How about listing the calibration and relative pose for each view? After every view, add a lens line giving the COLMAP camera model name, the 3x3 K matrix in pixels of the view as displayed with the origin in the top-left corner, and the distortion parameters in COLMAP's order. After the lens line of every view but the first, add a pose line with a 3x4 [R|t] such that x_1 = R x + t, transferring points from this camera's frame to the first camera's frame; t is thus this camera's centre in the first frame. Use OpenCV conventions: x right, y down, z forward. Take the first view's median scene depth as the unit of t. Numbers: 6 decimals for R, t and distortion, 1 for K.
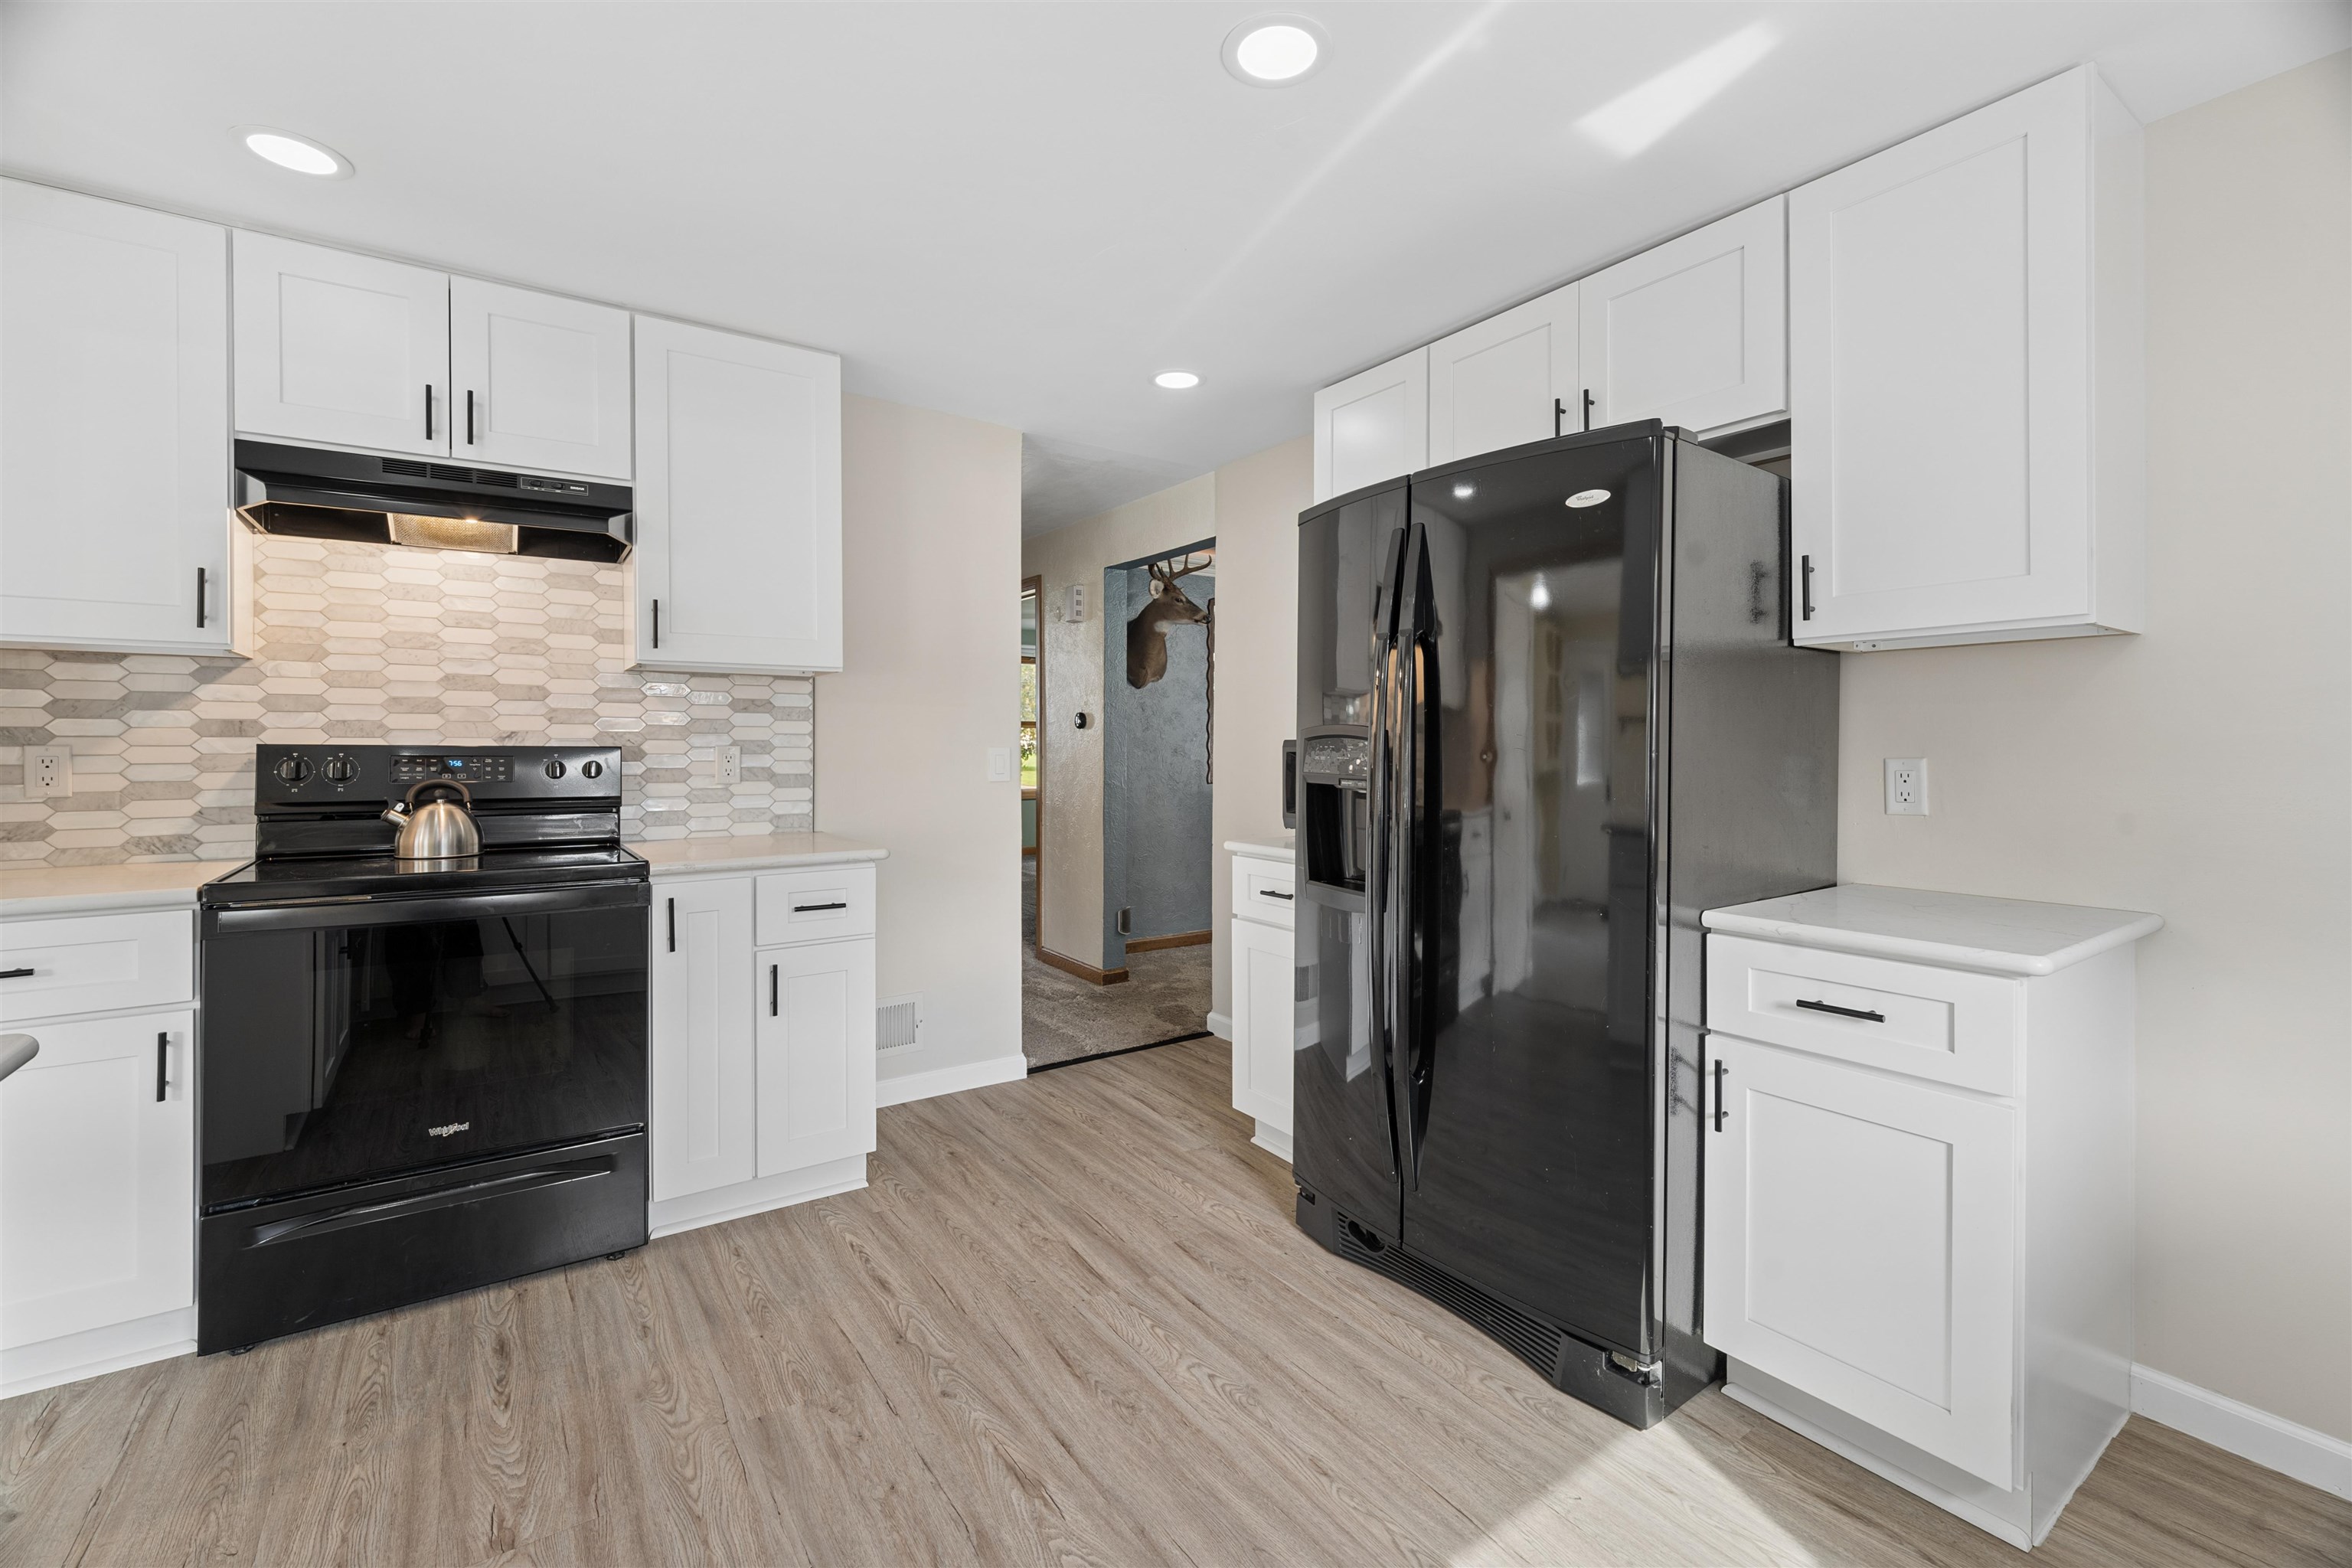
lens RADIAL K [[993.6, 0, 1175.3], [0, 993.6, 745.9], [0, 0, 1]] dist [-0.002758, -0.000765]
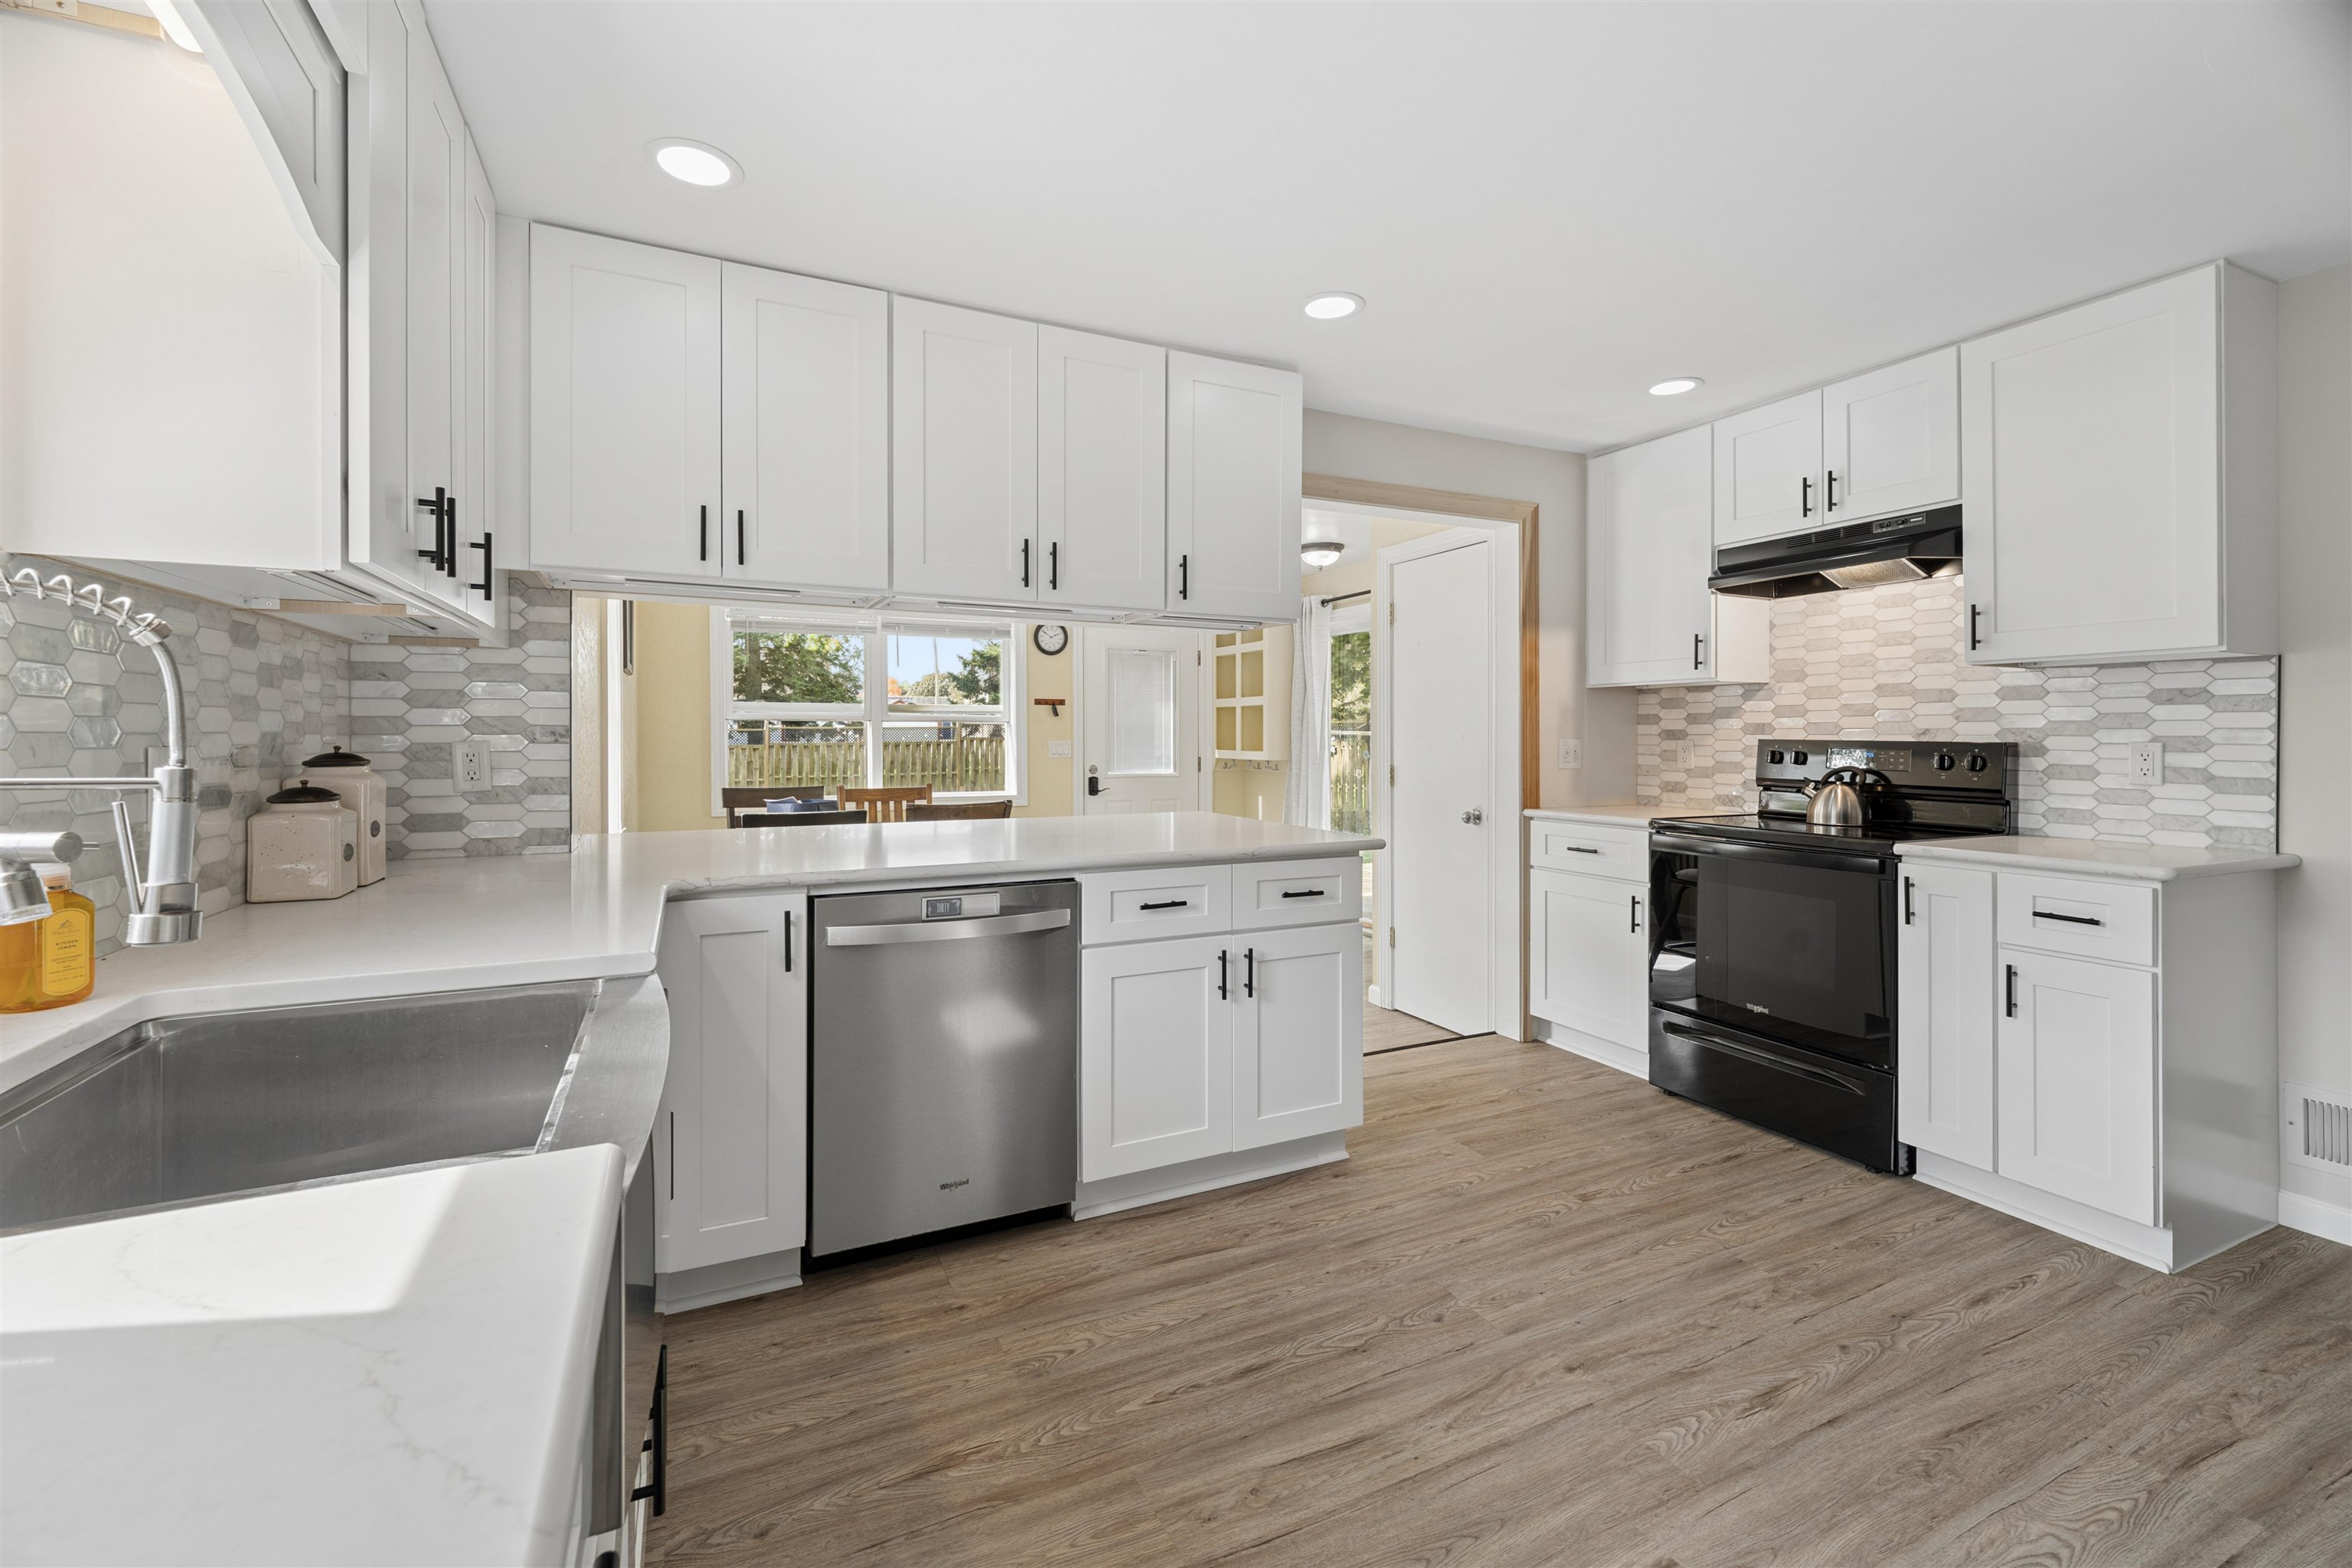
lens RADIAL K [[1002.2, 0, 1178.4], [0, 1002.2, 738.9], [0, 0, 1]] dist [-0.002563, -0.000374]
pose [[-0.161320, 0.000057, -0.986902, 0.702302], [-0.006259, 0.999980, 0.001081, 0.001555], [0.986882, 0.006352, -0.161317, 0.344171]]
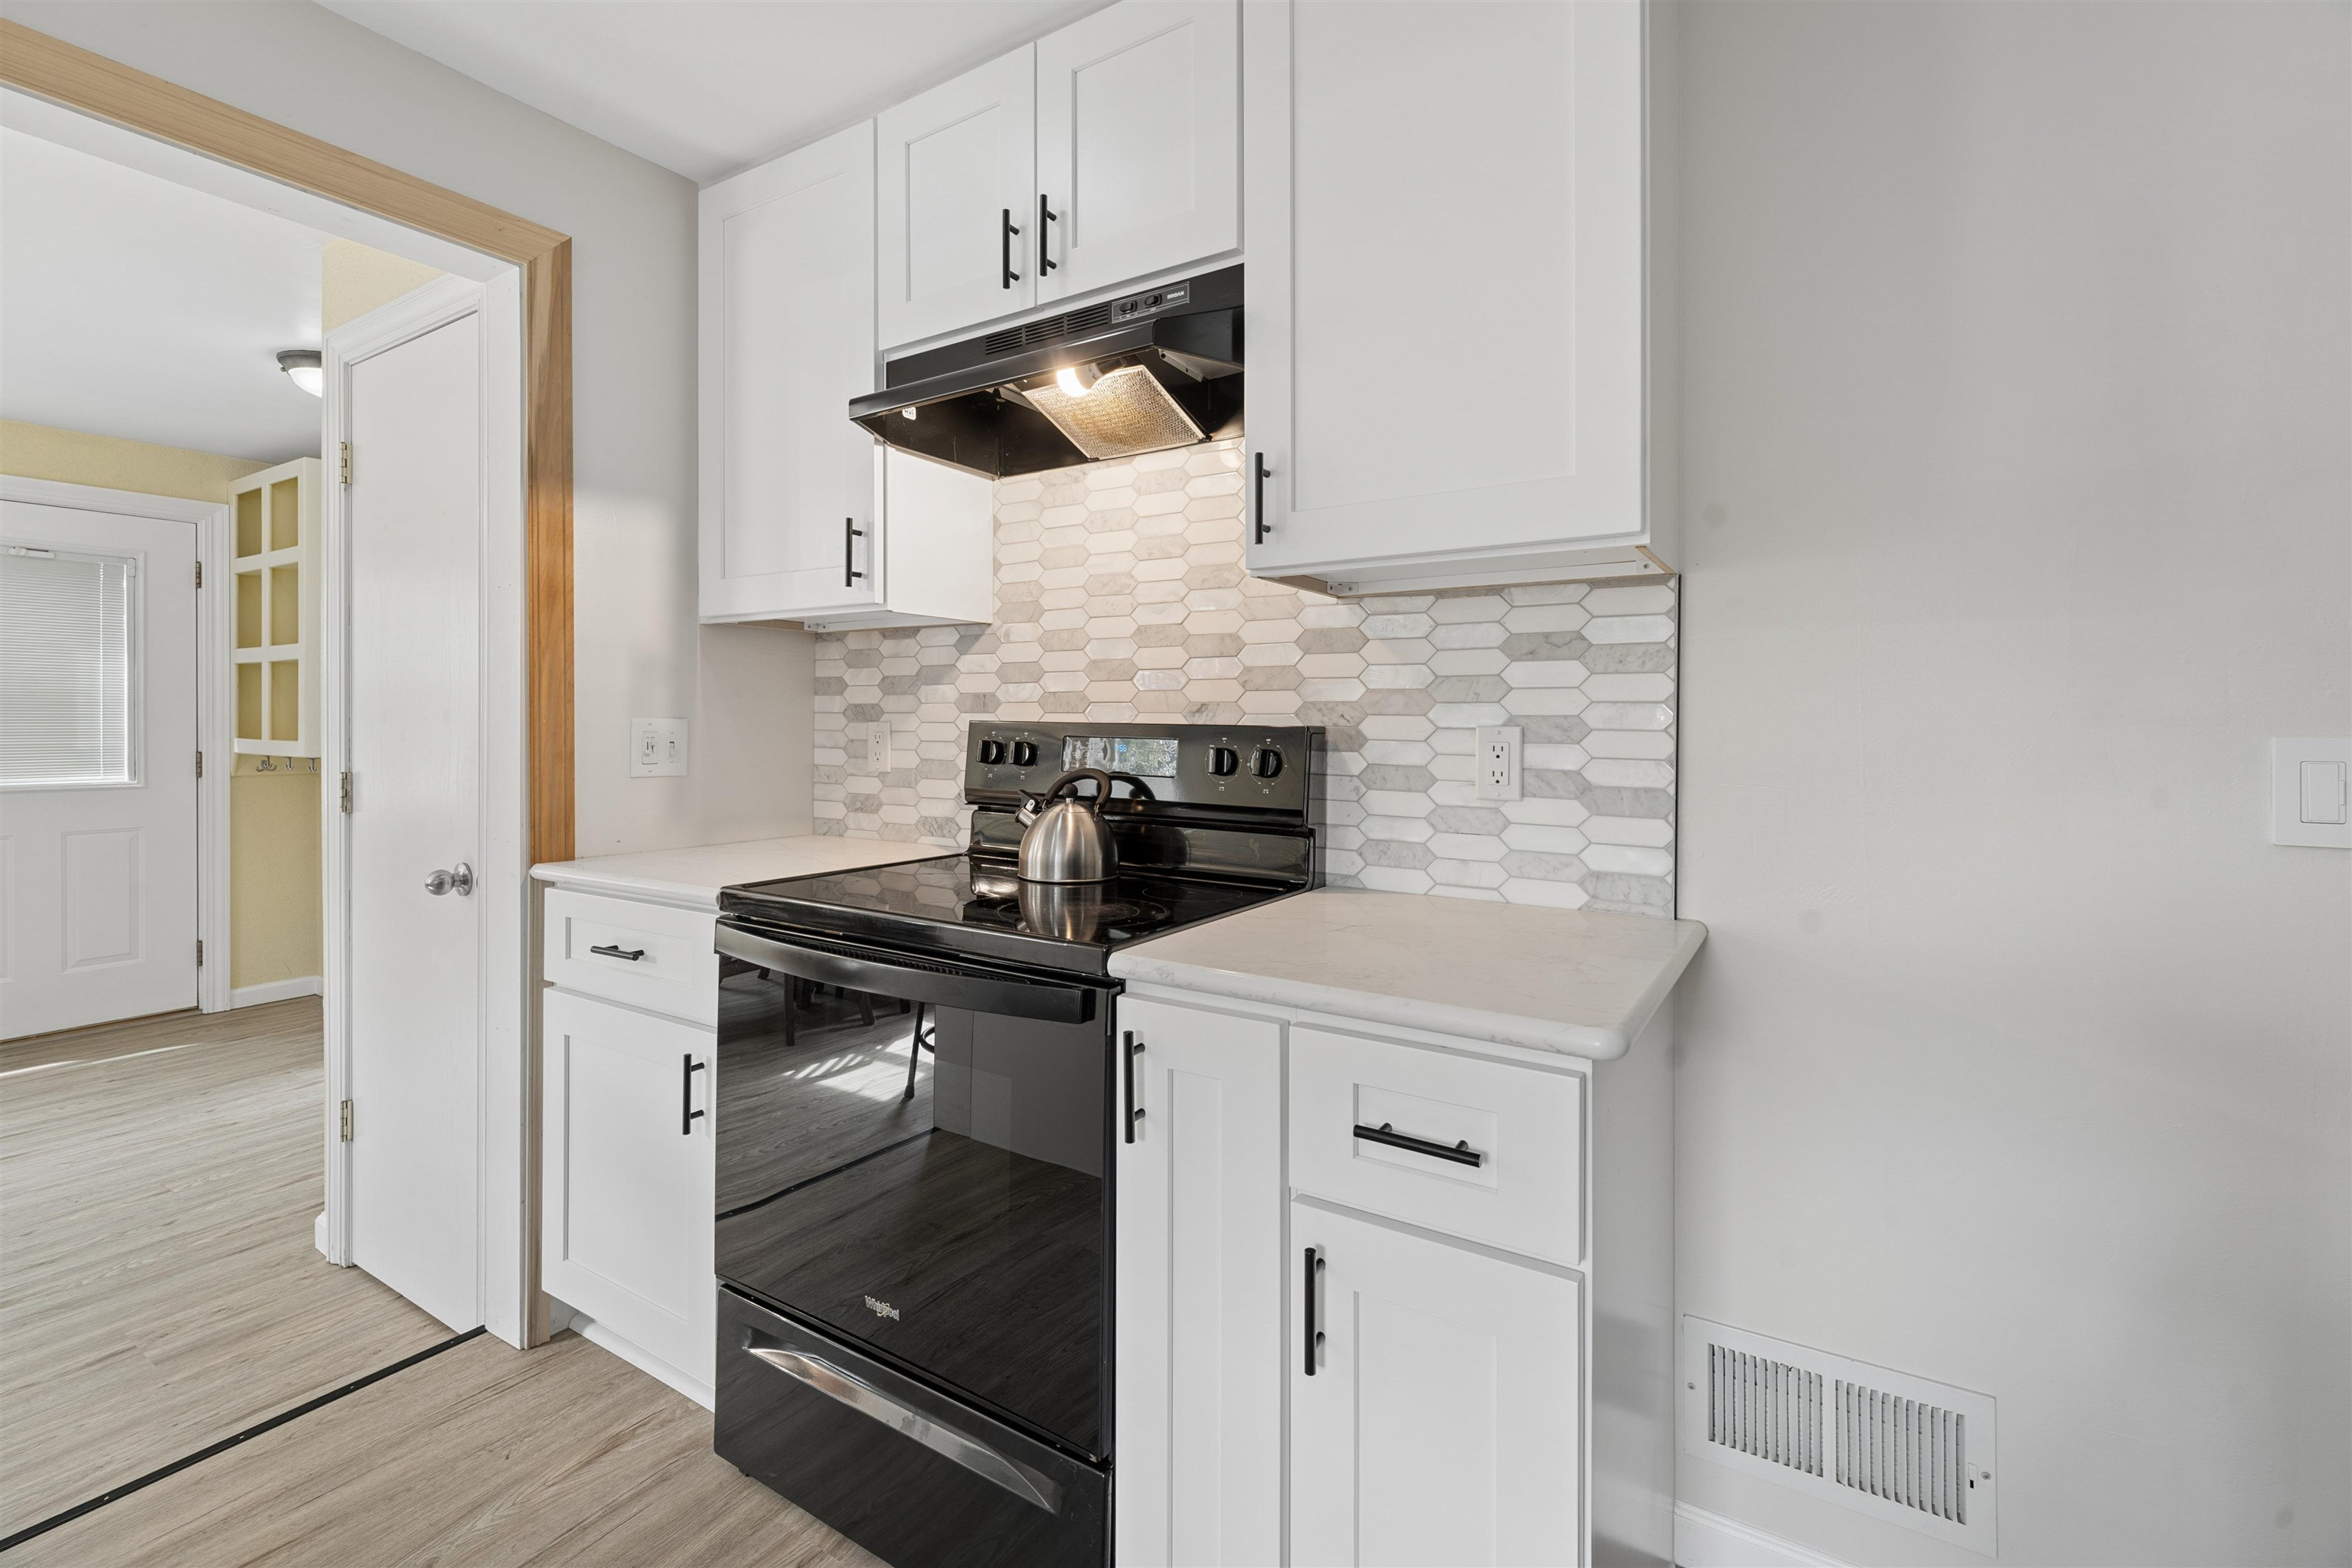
lens RADIAL K [[1025.6, 0, 1181.2], [0, 1025.6, 725.1], [0, 0, 1]] dist [0.002920, 0.000175]
pose [[0.387815, 0.001921, -0.921735, -0.027714], [-0.008600, 0.999962, -0.001534, 0.001837], [0.921697, 0.008522, 0.387817, 0.776258]]
